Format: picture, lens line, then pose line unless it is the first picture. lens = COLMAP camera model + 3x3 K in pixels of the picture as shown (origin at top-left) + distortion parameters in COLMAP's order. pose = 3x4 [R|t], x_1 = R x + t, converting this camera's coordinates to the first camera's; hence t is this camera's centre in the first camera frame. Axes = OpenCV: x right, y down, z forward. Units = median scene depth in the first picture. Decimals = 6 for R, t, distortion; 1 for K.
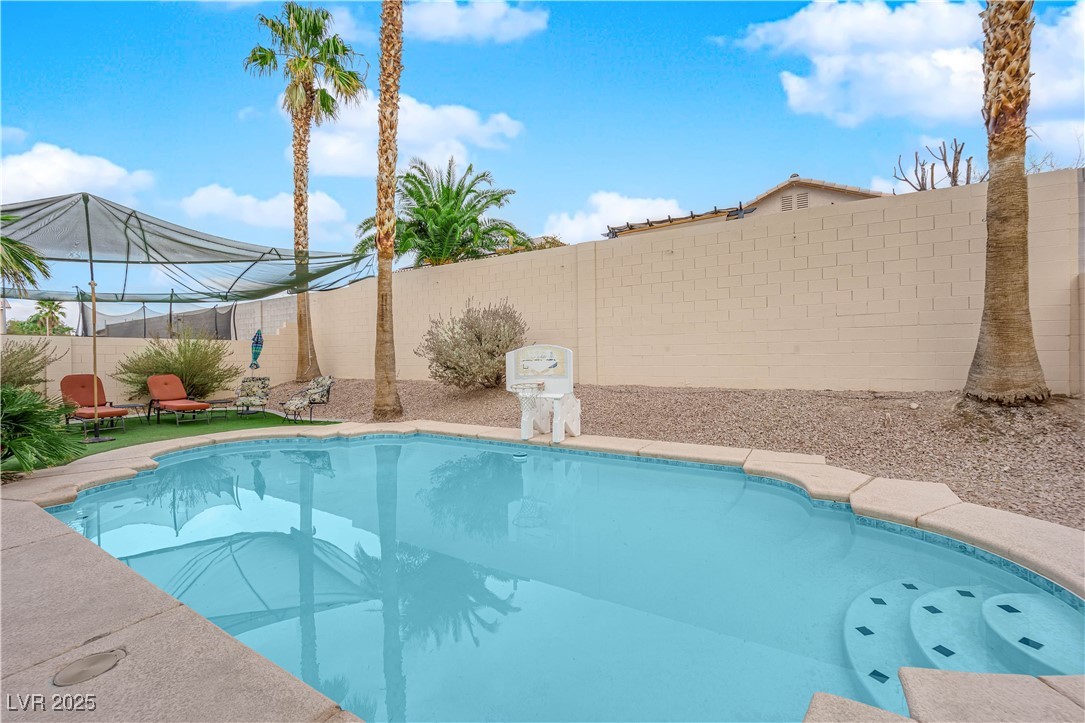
lens RADIAL K [[441.2, 0, 540.0], [0, 441.2, 357.9], [0, 0, 1]] dist [-0.013980, 0.000061]
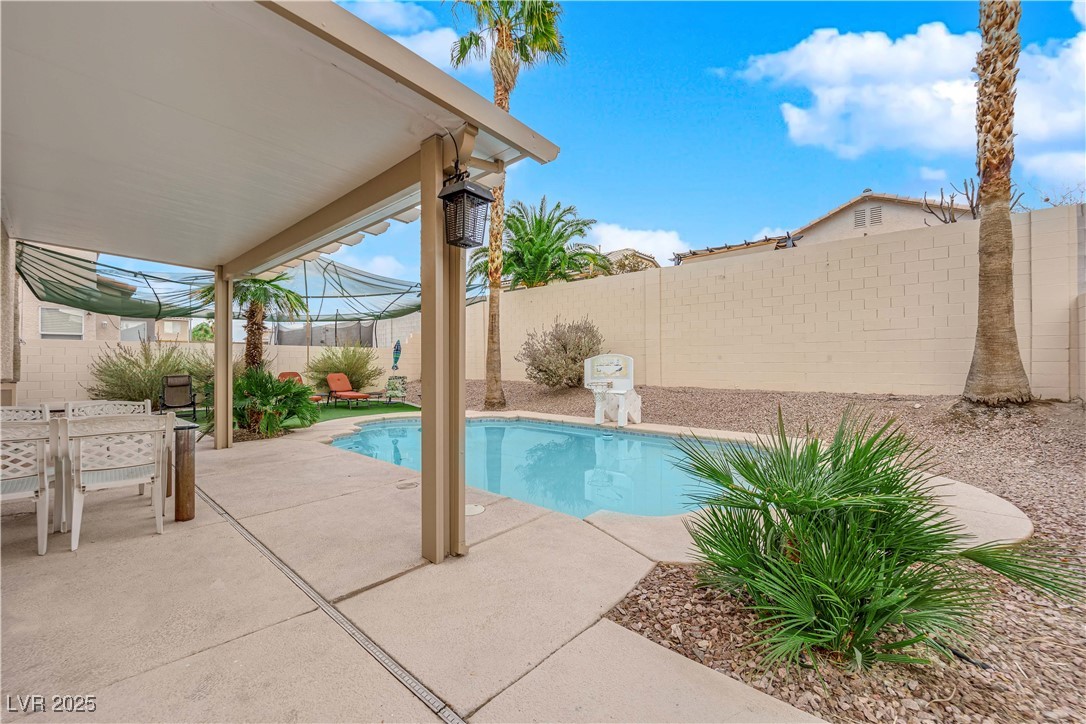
lens RADIAL K [[435.7, 0, 541.9], [0, 435.7, 359.7], [0, 0, 1]] dist [-0.008185, -0.005243]
pose [[0.982001, 0.008352, -0.188692, 0.039227], [-0.010048, 0.999917, -0.008032, 0.000600], [0.188609, 0.009784, 0.982003, -0.277988]]
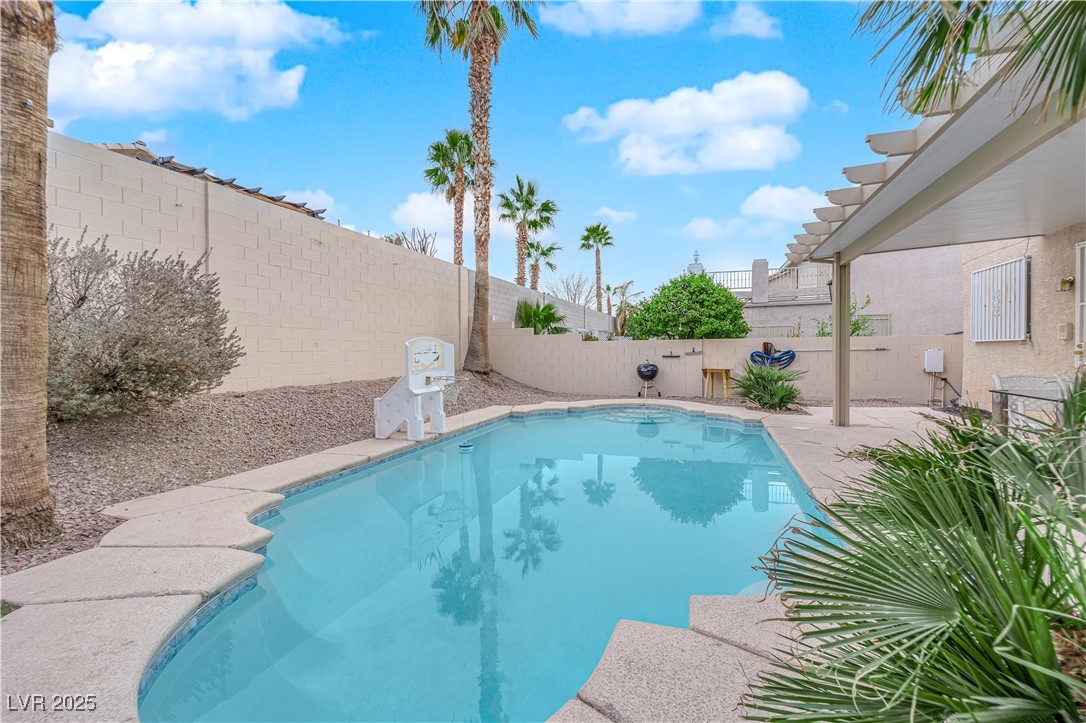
lens RADIAL K [[435.7, 0, 541.9], [0, 435.7, 359.2], [0, 0, 1]] dist [-0.008185, -0.005243]
pose [[-0.216884, -0.006863, 0.976173, -0.790938], [0.017689, 0.999783, 0.010959, 0.010107], [-0.976037, 0.019644, -0.216716, 0.785495]]
